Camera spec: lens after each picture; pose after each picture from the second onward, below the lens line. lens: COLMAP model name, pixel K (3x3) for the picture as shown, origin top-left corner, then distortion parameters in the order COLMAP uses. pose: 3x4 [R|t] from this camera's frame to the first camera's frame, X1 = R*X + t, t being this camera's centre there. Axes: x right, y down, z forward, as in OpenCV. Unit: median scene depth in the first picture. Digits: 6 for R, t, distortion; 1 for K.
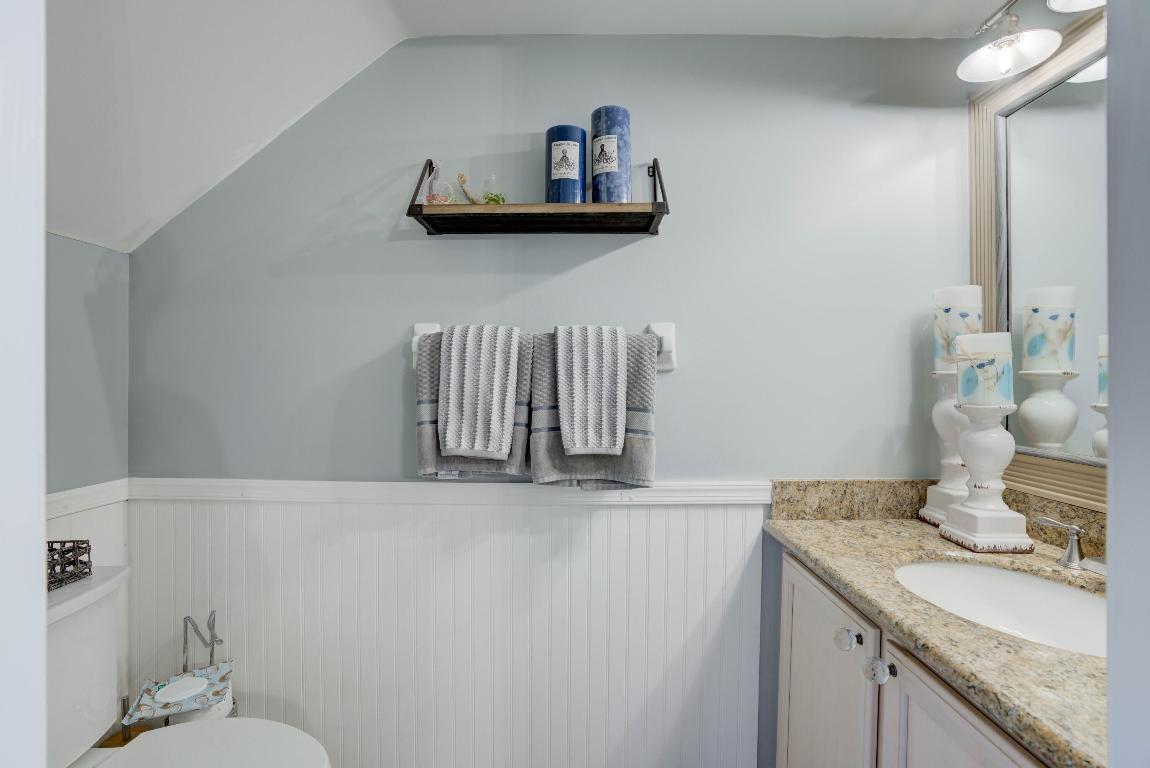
lens RADIAL K [[542.3, 0, 578.1], [0, 542.3, 372.6], [0, 0, 1]] dist [-0.040789, 0.021050]
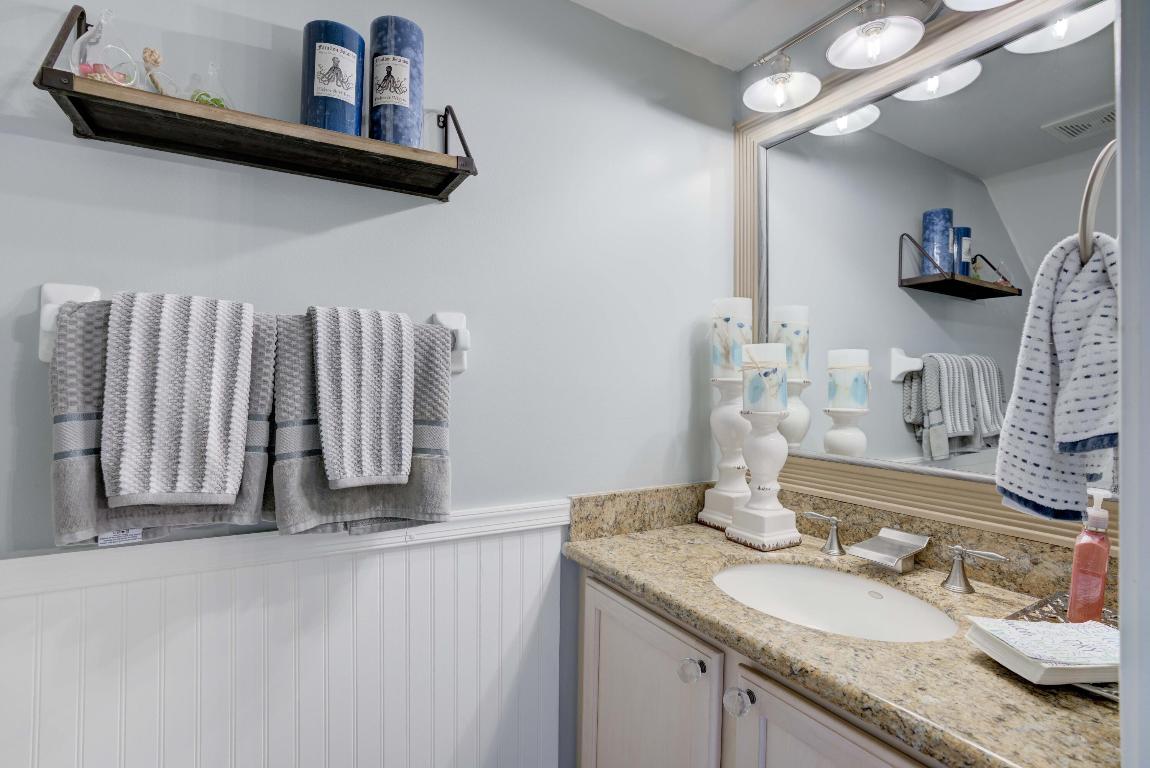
lens RADIAL K [[578.9, 0, 608.1], [0, 578.9, 379.5], [0, 0, 1]] dist [-0.057389, 0.028789]
pose [[0.858816, 0.014485, 0.512080, -0.091838], [-0.018473, 0.999826, 0.002699, 0.000605], [-0.511951, -0.011778, 0.858934, 0.172198]]
